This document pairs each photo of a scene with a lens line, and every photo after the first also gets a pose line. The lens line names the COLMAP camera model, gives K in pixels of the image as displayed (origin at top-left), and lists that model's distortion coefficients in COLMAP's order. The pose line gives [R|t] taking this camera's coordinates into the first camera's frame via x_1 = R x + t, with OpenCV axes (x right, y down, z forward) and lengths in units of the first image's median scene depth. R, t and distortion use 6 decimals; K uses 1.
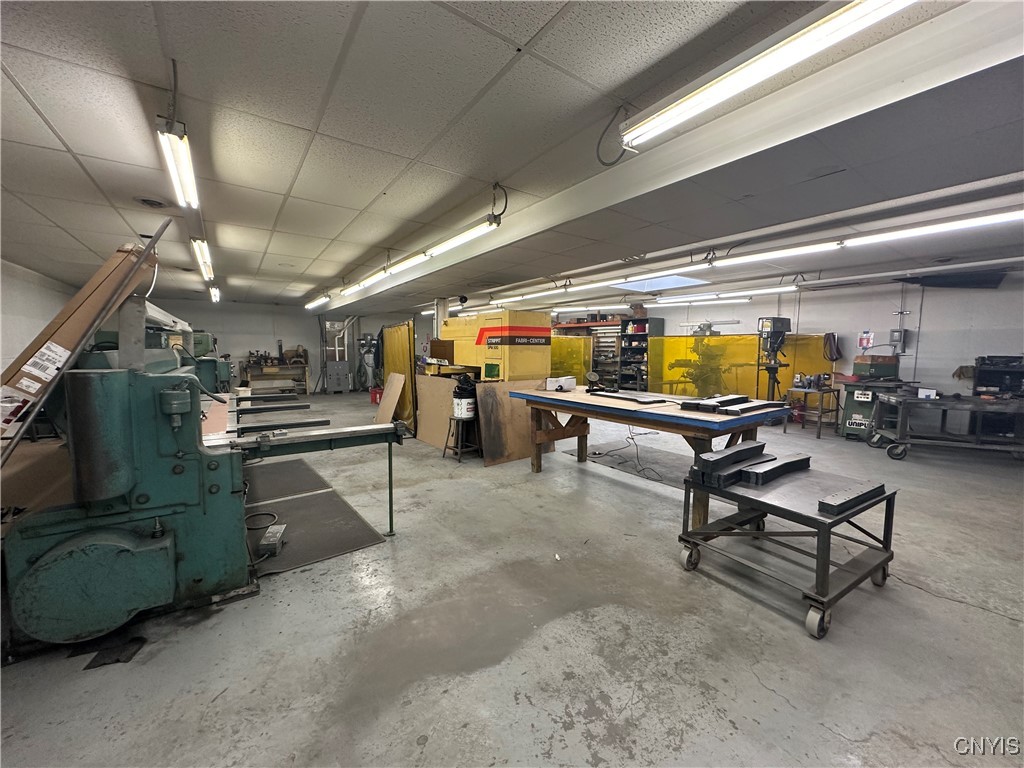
lens RADIAL K [[407.3, 0, 511.0], [0, 407.3, 383.9], [0, 0, 1]] dist [-0.003616, 0.001359]
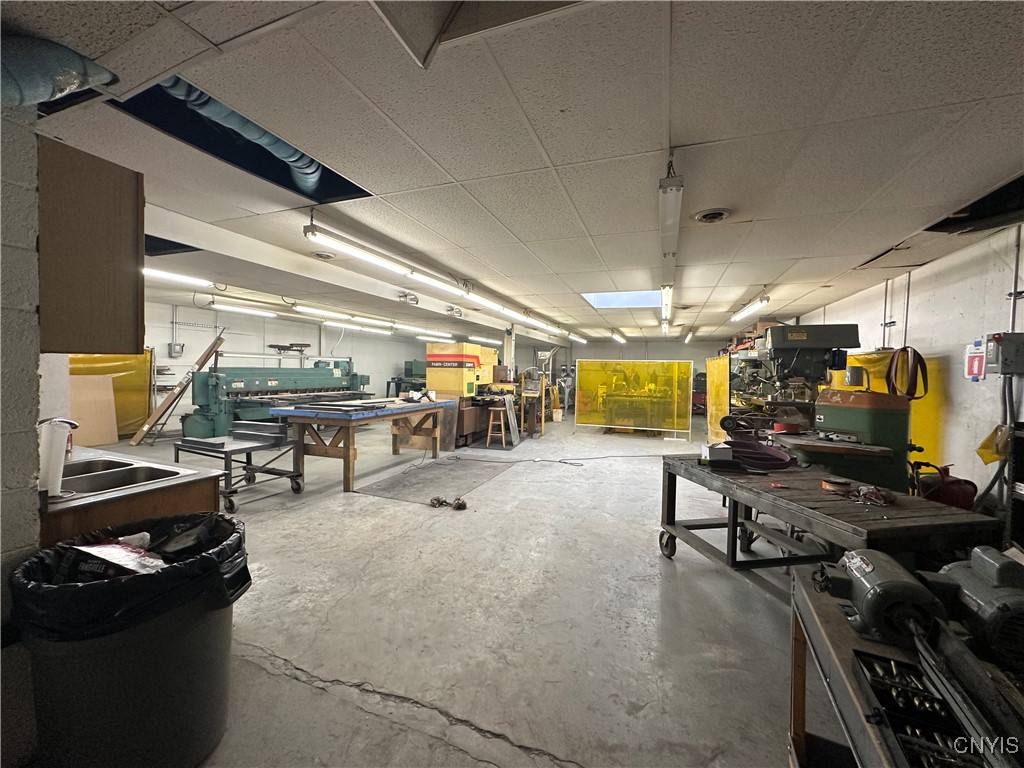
lens RADIAL K [[407.3, 0, 512.7], [0, 407.3, 382.3], [0, 0, 1]] dist [-0.003616, 0.001359]
pose [[0.571139, 0.033648, -0.820163, 1.290568], [-0.090332, 0.995667, -0.022056, -0.038939], [0.815868, 0.086685, 0.571704, 0.429951]]
